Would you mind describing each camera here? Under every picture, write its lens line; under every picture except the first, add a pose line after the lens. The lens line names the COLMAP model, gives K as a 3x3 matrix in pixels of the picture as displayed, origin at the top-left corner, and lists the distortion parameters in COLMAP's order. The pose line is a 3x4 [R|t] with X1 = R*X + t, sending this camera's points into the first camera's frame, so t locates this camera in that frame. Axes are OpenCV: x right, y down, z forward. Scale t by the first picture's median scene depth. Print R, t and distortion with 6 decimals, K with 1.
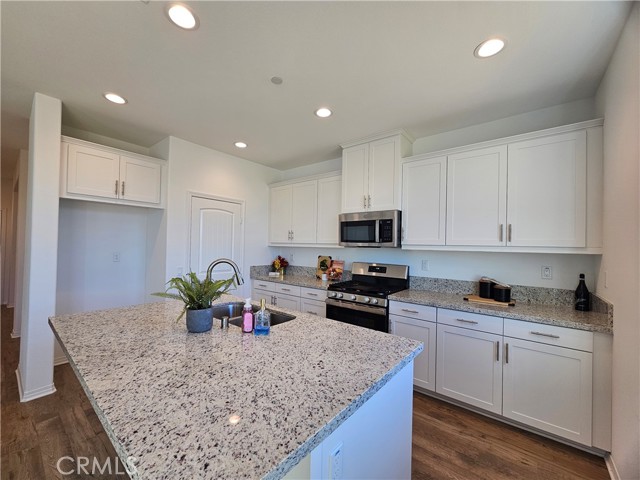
lens RADIAL K [[260.8, 0, 313.2], [0, 260.8, 240.4], [0, 0, 1]] dist [-0.002765, 0.001097]
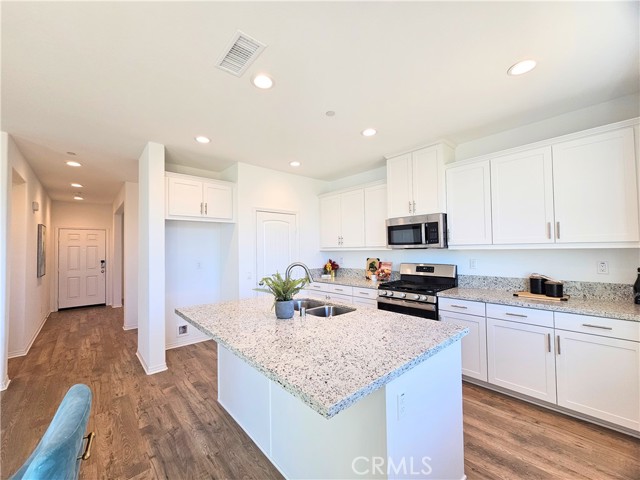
lens RADIAL K [[260.8, 0, 313.3], [0, 260.8, 241.8], [0, 0, 1]] dist [-0.002765, 0.001097]
pose [[0.986893, -0.040795, -0.156135, -0.046612], [0.039341, 0.999149, -0.012393, -0.007770], [0.156508, 0.006088, 0.987658, -0.171097]]
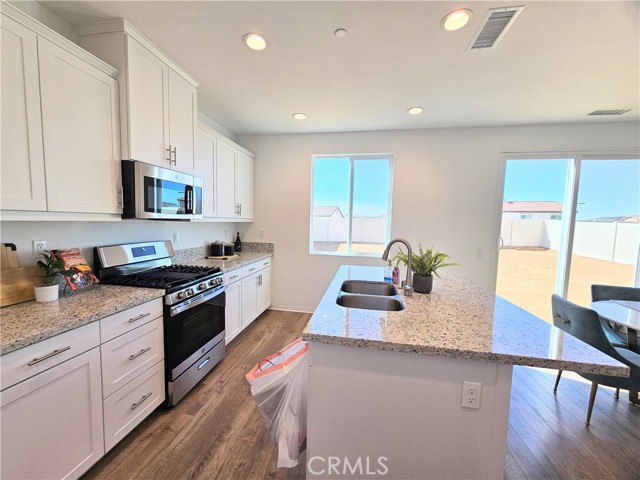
lens RADIAL K [[260.8, 0, 318.4], [0, 260.8, 243.6], [0, 0, 1]] dist [-0.002765, 0.001097]
pose [[-0.495825, -0.103353, 0.862251, -0.816801], [-0.046096, 0.994625, 0.092713, 0.008772], [-0.867198, 0.006223, -0.497924, 1.341350]]
